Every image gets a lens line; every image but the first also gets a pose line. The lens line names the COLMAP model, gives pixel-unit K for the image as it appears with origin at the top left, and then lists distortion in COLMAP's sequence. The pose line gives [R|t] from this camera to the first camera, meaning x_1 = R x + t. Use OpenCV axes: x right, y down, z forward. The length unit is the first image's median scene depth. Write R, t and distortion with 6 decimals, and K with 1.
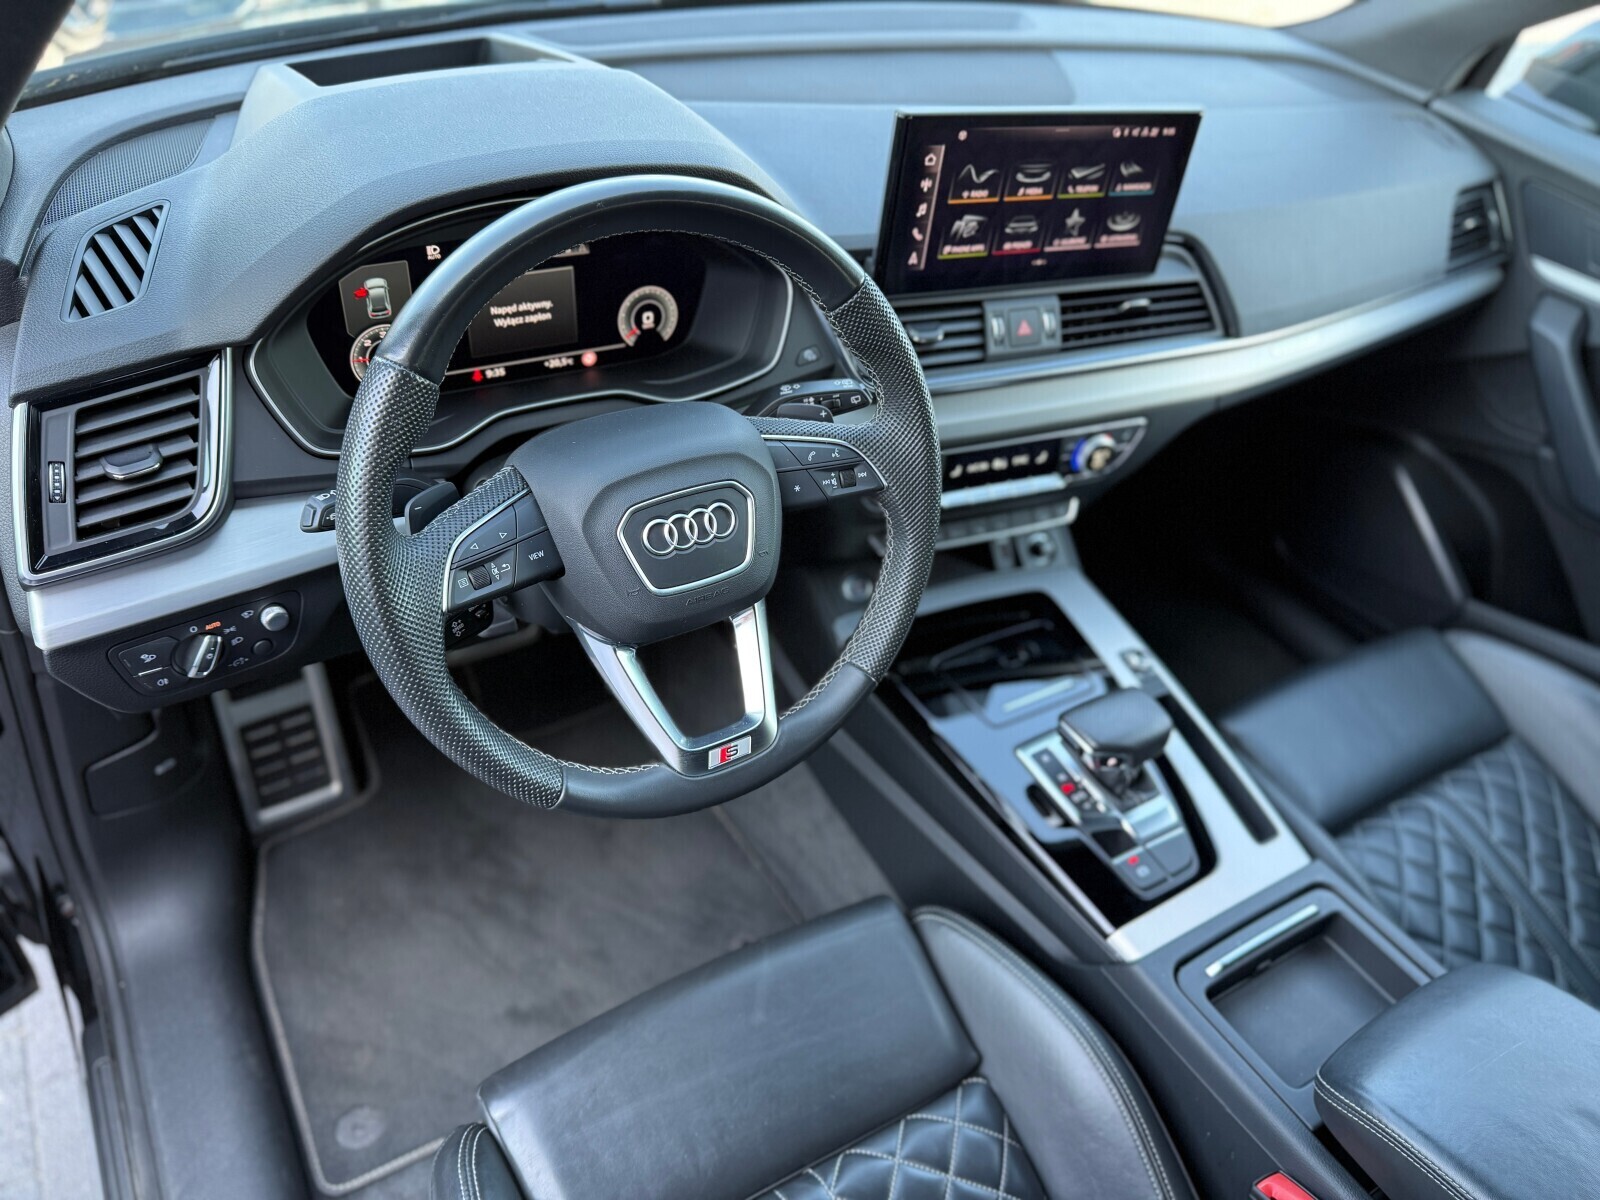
lens RADIAL K [[1147.1, 0, 797.4], [0, 1147.1, 605.2], [0, 0, 1]] dist [0.082704, -0.167599]
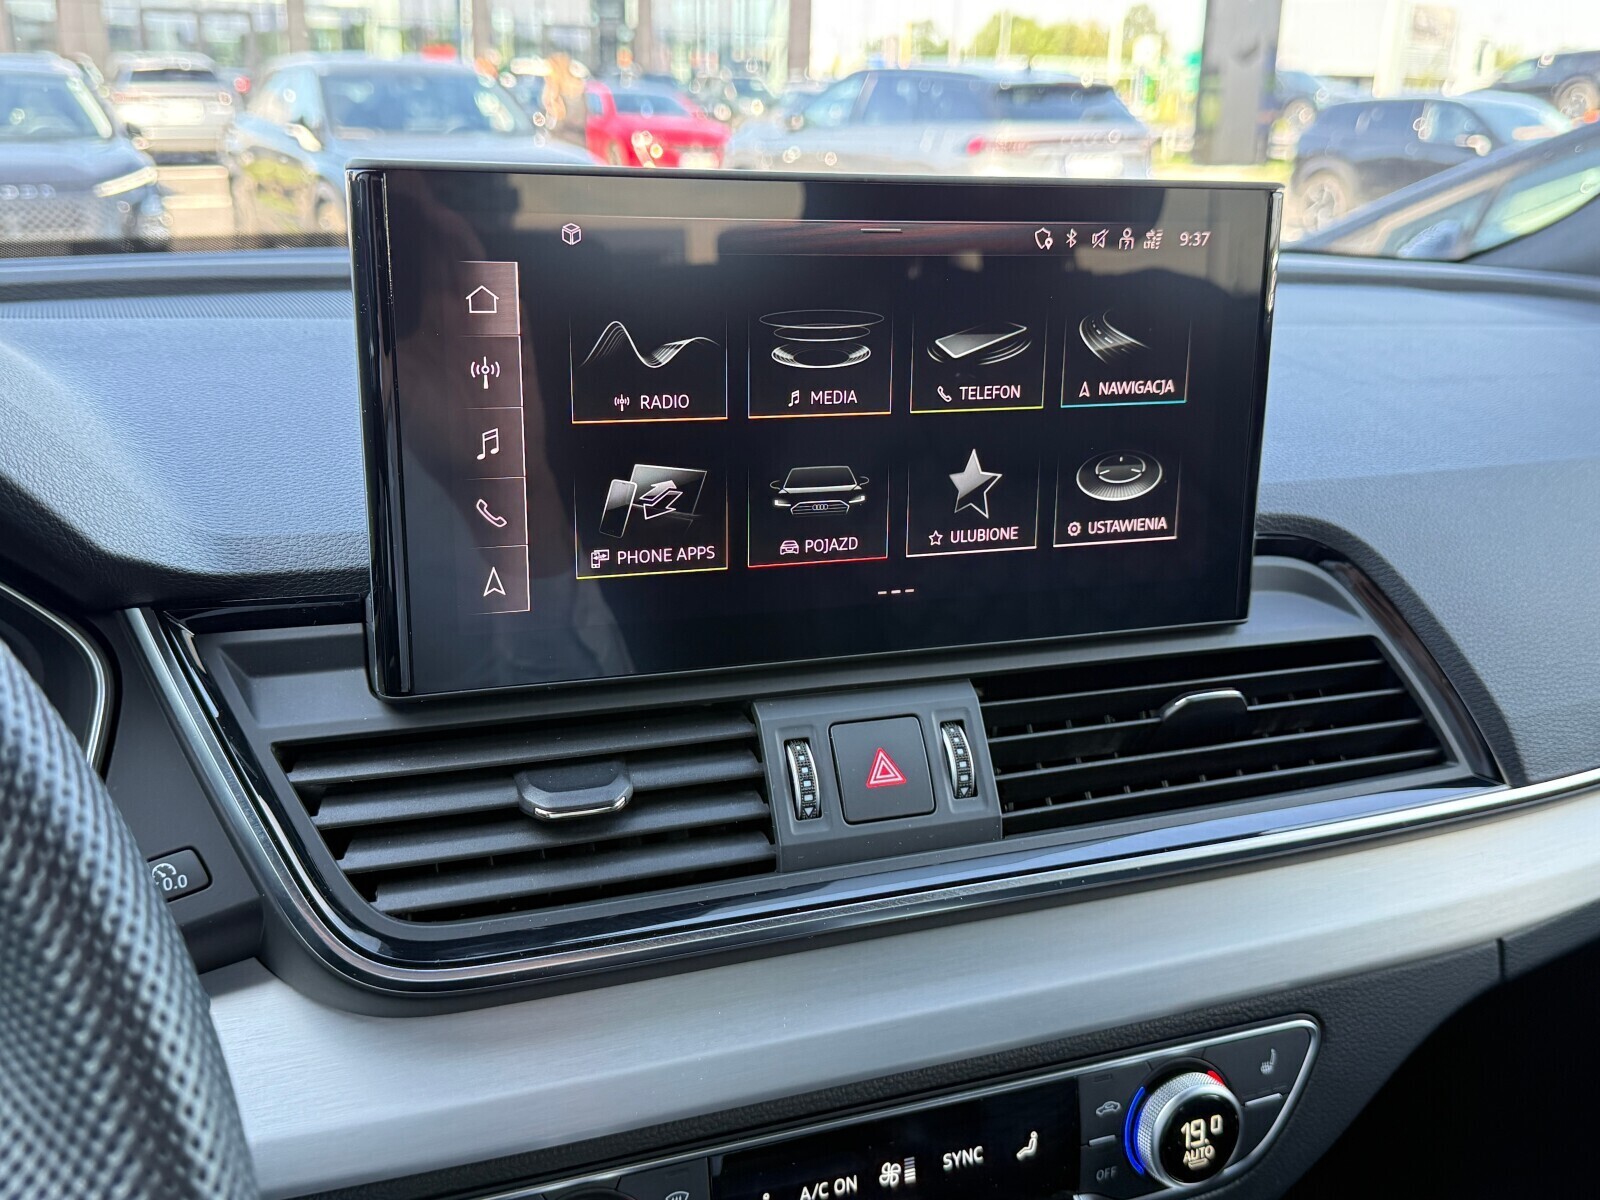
lens RADIAL K [[1512.3, 0, 797.2], [0, 1512.3, 597.2], [0, 0, 1]] dist [0.149938, -0.365589]
pose [[0.994262, -0.083456, -0.066916, 0.208879], [0.046475, 0.900447, -0.432476, -0.089401], [0.096347, 0.426885, 0.899159, 0.566034]]
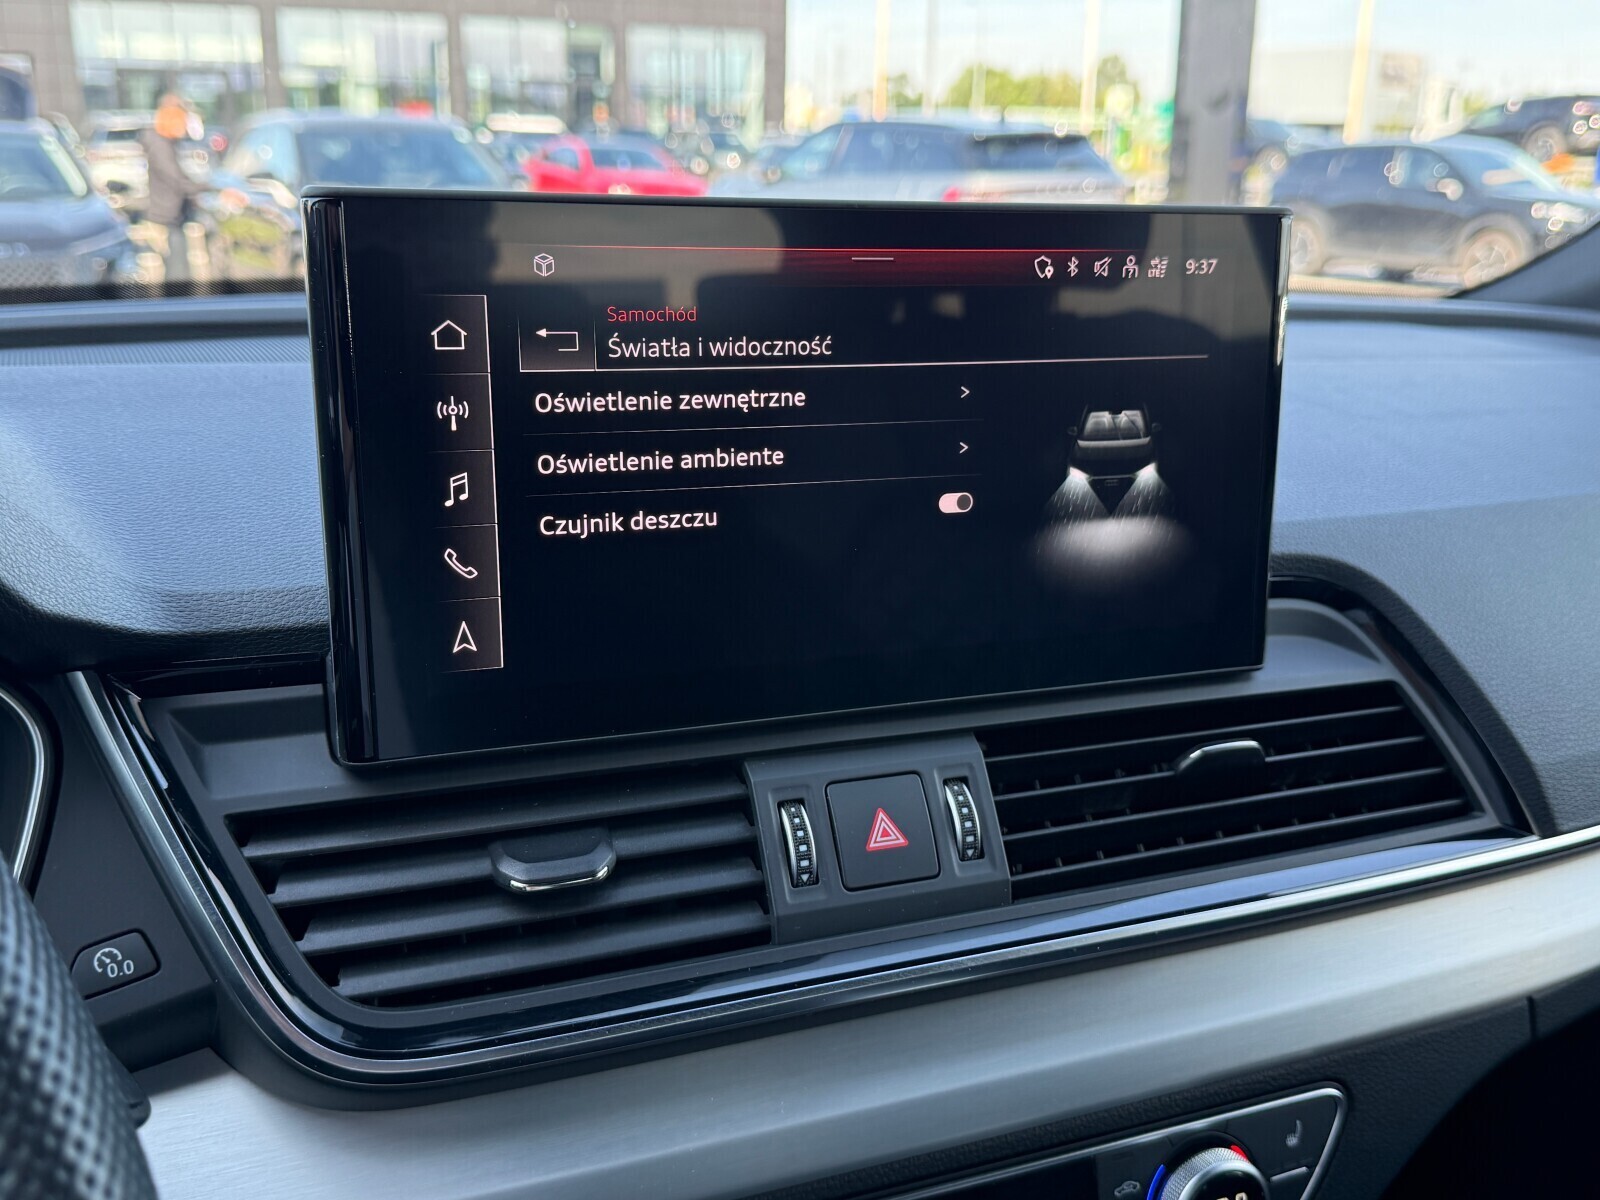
lens RADIAL K [[1512.9, 0, 800.4], [0, 1512.9, 606.0], [0, 0, 1]] dist [0.145977, -0.356424]
pose [[0.993768, -0.099108, -0.051019, 0.204417], [0.065147, 0.887781, -0.455632, -0.102092], [0.090451, 0.449468, 0.888705, 0.590641]]
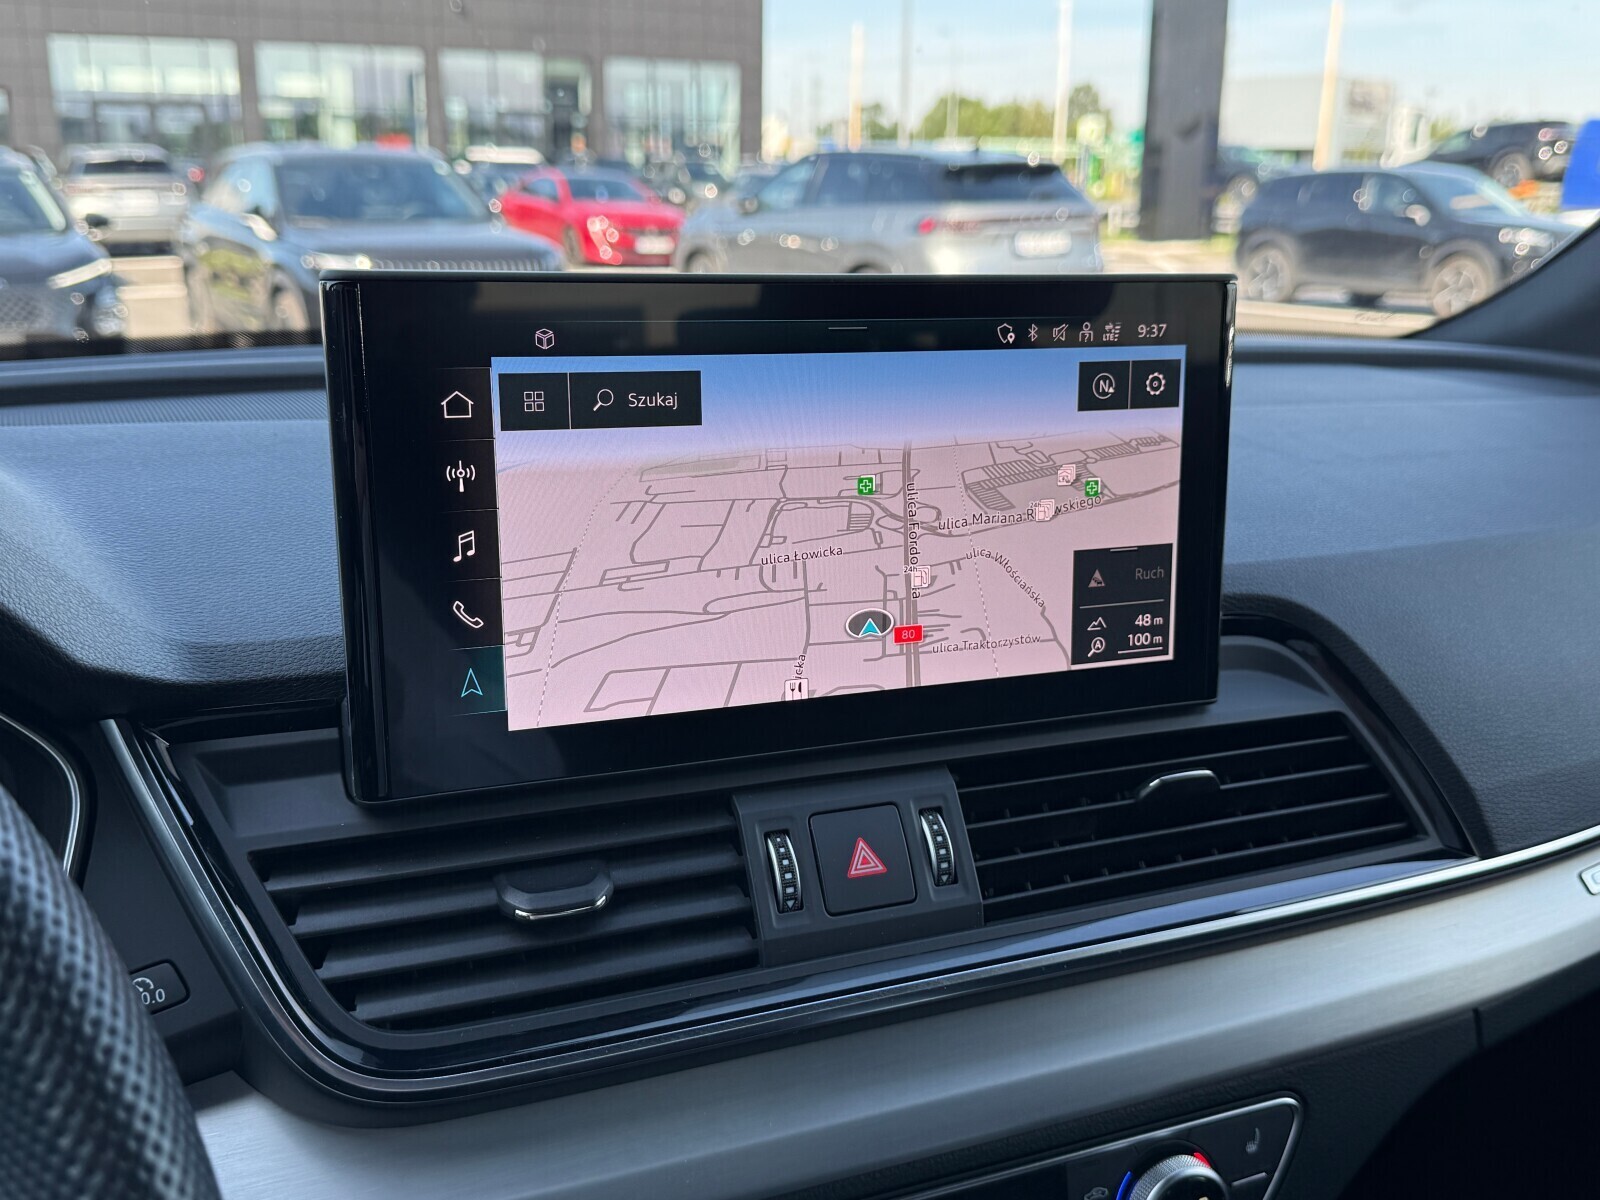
lens RADIAL K [[1512.8, 0, 802.8], [0, 1512.8, 603.1], [0, 0, 1]] dist [0.150632, -0.365353]
pose [[0.993442, -0.108928, -0.034752, 0.205800], [0.079900, 0.878794, -0.470465, -0.092845], [0.081786, 0.464603, 0.881734, 0.559757]]
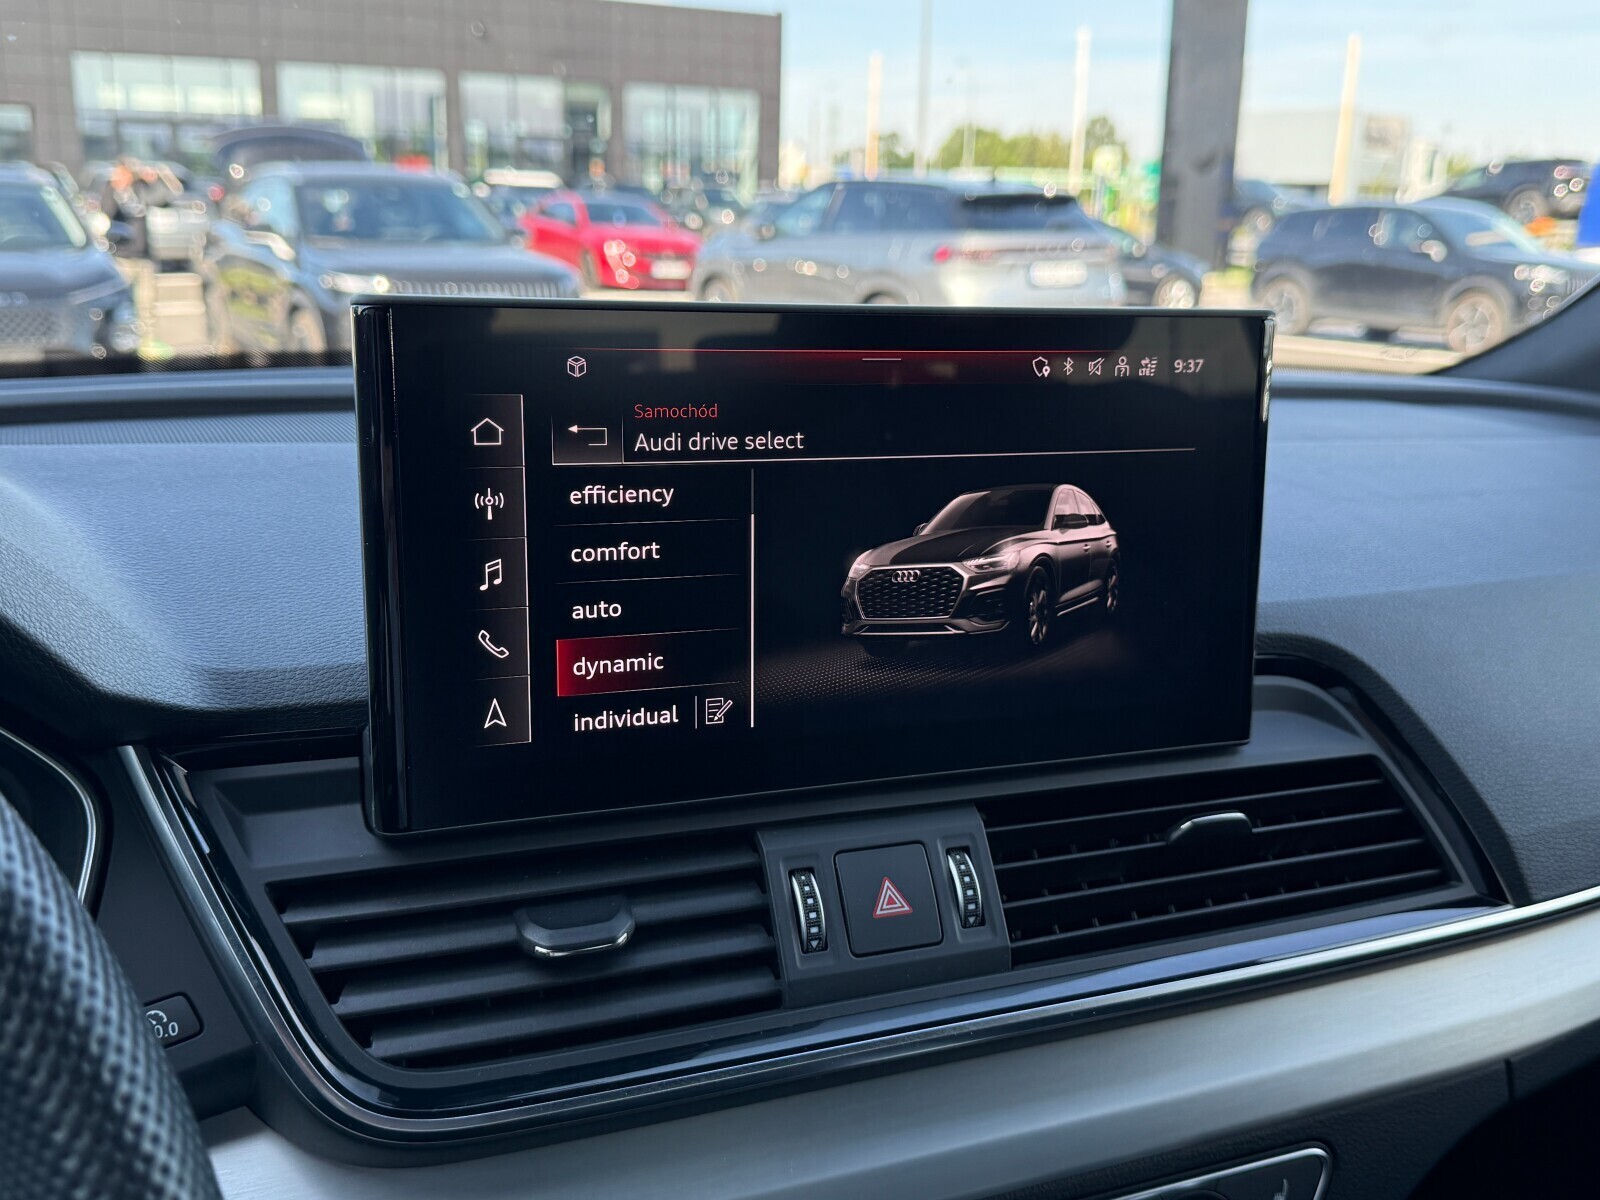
lens RADIAL K [[1511.7, 0, 804.2], [0, 1511.7, 601.2], [0, 0, 1]] dist [0.160285, -0.396686]
pose [[0.994816, -0.094266, -0.038137, 0.199844], [0.063948, 0.871544, -0.486130, -0.099073], [0.079064, 0.481171, 0.873054, 0.564427]]
